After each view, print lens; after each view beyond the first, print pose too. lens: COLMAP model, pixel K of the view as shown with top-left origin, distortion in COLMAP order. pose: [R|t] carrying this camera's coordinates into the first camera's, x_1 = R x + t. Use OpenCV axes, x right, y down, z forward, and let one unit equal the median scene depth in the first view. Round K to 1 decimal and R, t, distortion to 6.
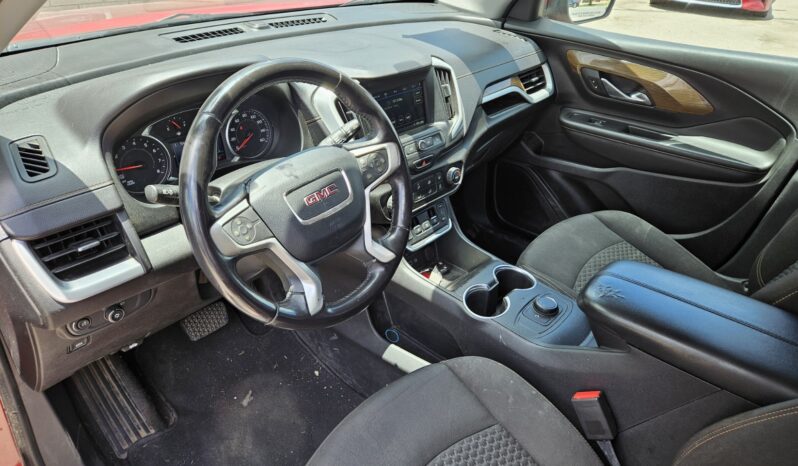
lens RADIAL K [[521.7, 0, 399.0], [0, 521.7, 233.0], [0, 0, 1]] dist [0.053978, -0.000660]
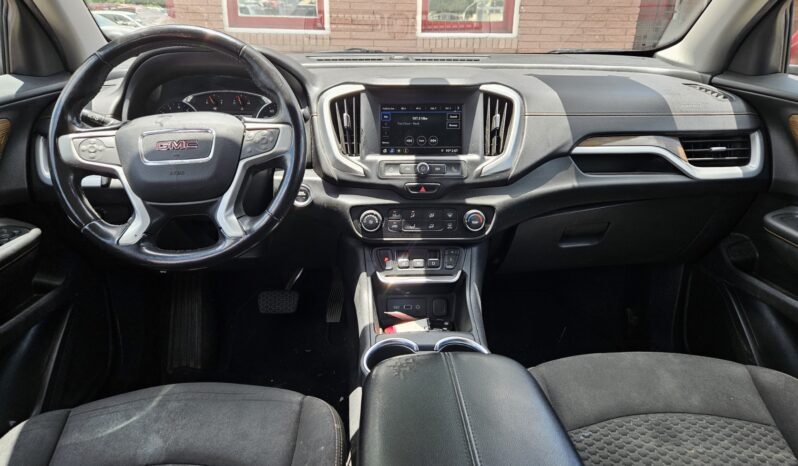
lens RADIAL K [[521.7, 0, 399.0], [0, 521.7, 233.0], [0, 0, 1]] dist [0.053978, -0.000660]
pose [[0.703996, 0.236922, -0.669521, 0.590417], [-0.357269, 0.932890, -0.045546, -0.011572], [0.613799, 0.271263, 0.741396, 0.332101]]
